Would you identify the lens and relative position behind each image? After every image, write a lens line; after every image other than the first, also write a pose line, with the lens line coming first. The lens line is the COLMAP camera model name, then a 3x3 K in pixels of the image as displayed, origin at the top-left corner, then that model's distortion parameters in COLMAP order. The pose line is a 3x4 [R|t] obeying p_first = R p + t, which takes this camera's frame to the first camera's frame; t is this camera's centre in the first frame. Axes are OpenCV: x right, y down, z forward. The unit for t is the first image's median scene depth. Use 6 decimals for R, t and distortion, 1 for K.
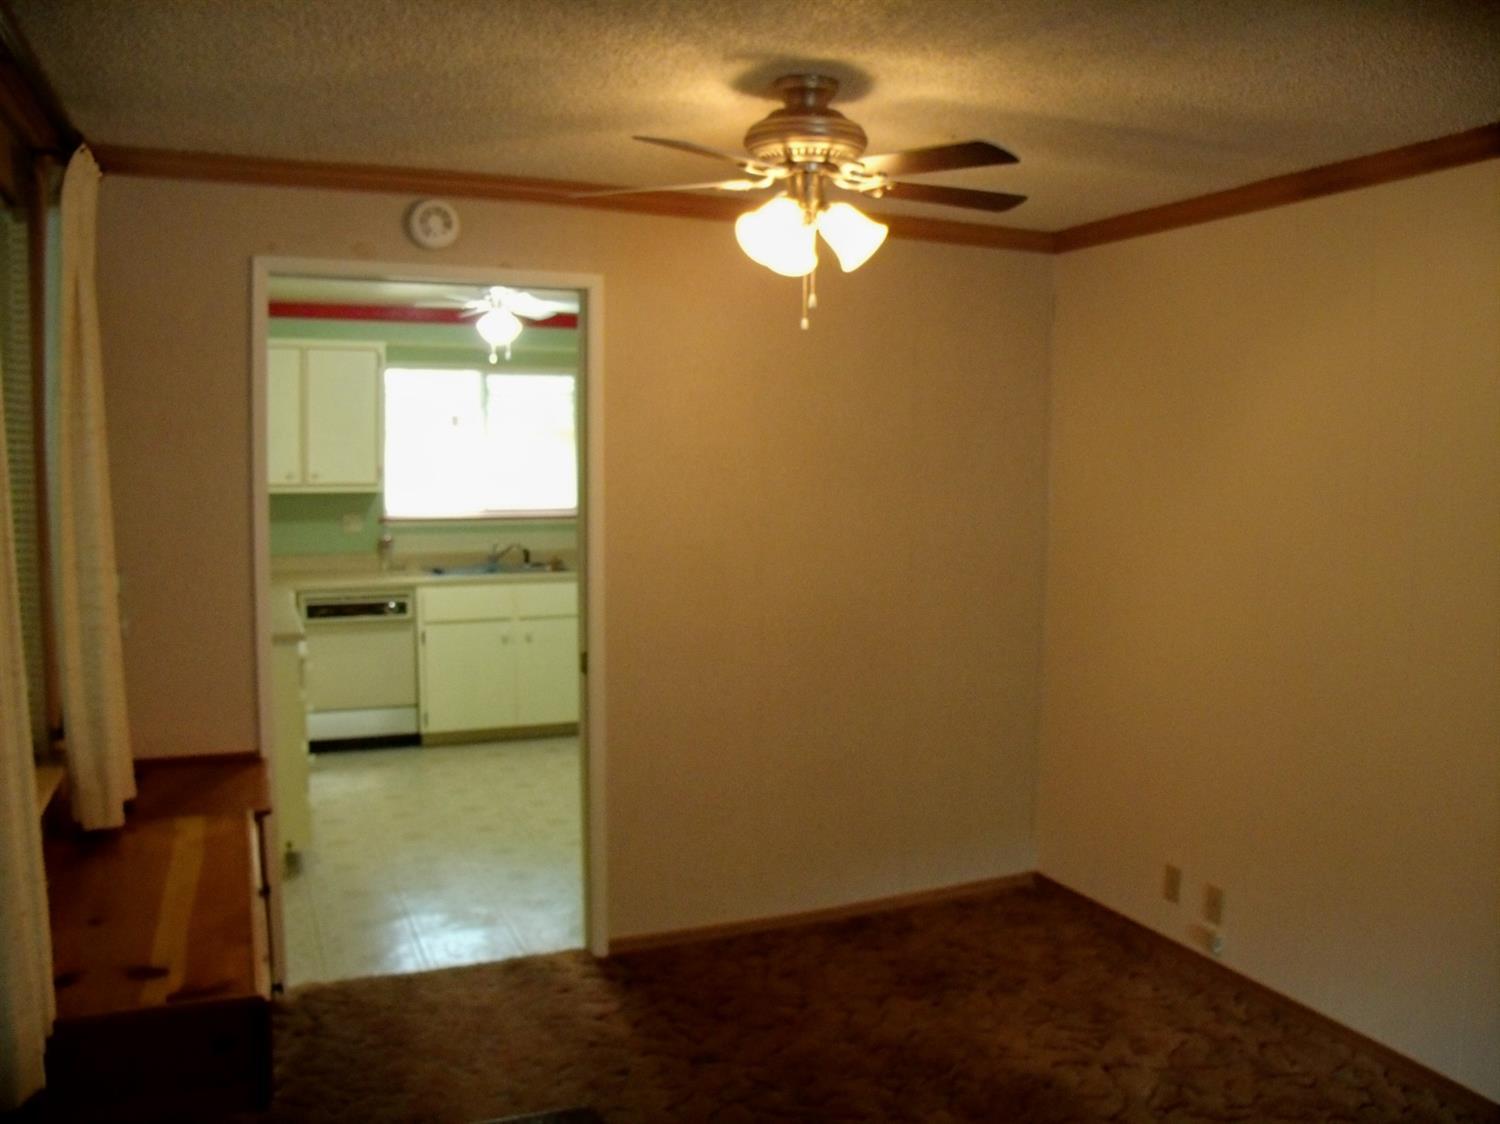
lens RADIAL K [[1208.6, 0, 750.0], [0, 1208.6, 562.0], [0, 0, 1]] dist [-0.177637, -0.000536]
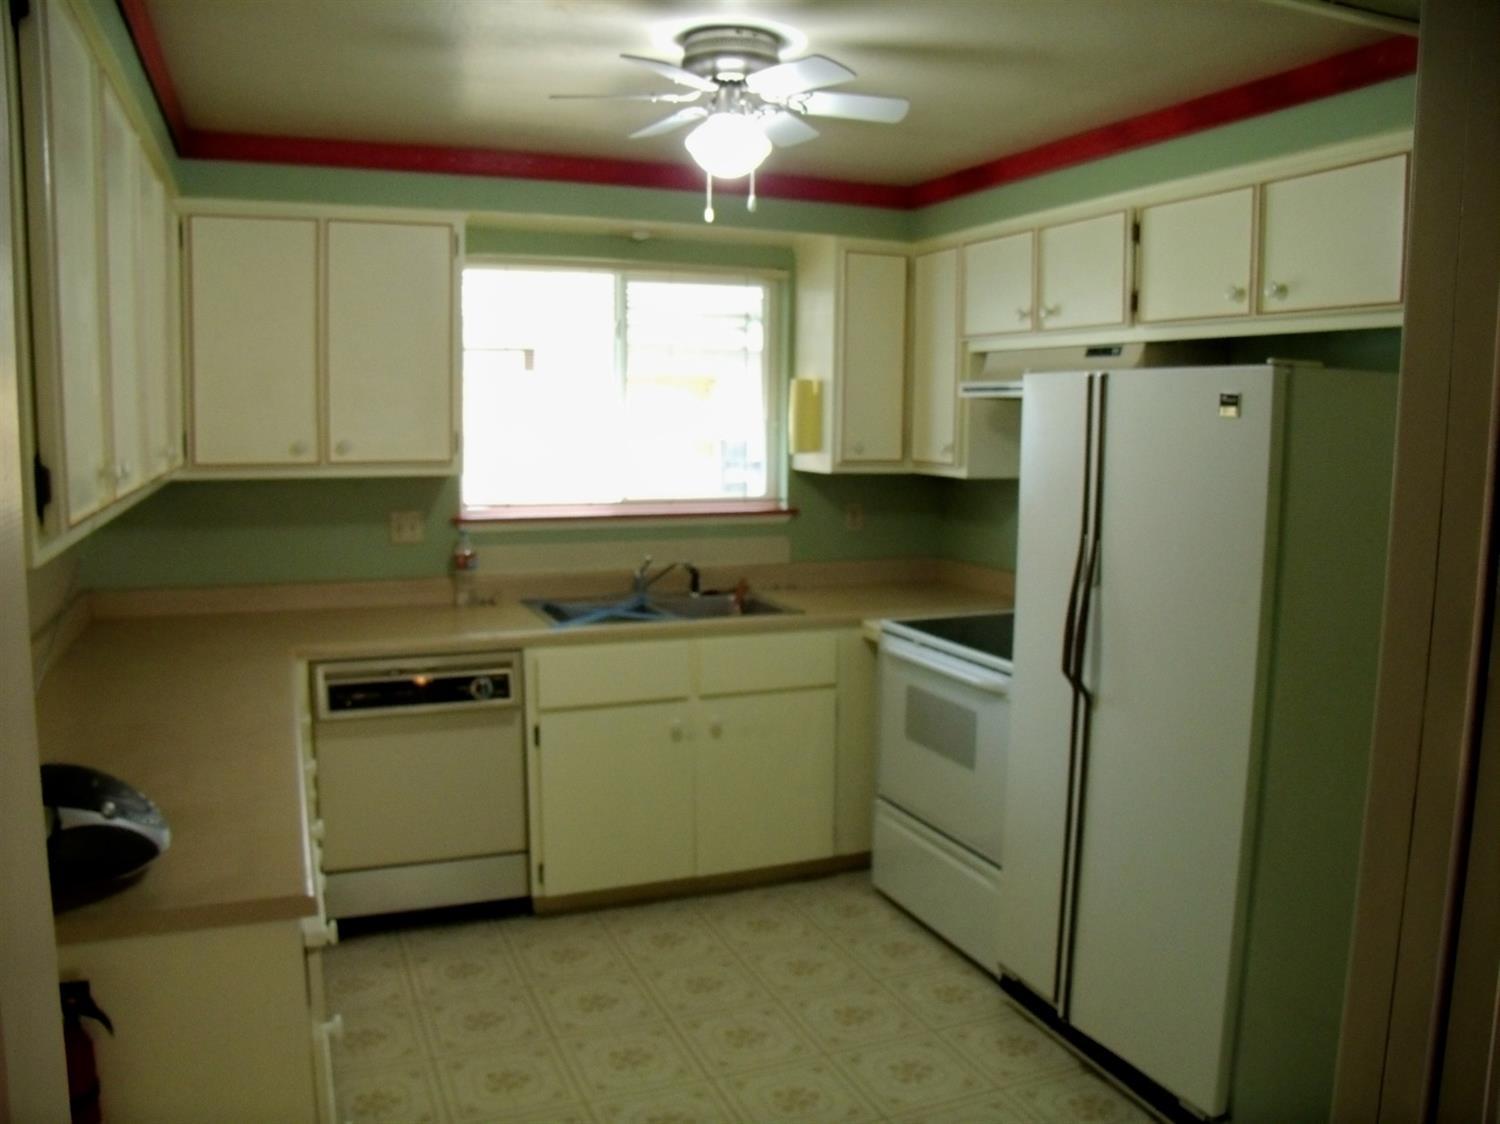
lens RADIAL K [[1208.6, 0, 750.0], [0, 1208.6, 562.0], [0, 0, 1]] dist [-0.177637, -0.000536]
pose [[0.999559, 0.007111, -0.028834, -0.155460], [-0.006003, 0.999247, 0.038343, -0.040997], [0.029085, -0.038153, 0.998849, 0.433488]]
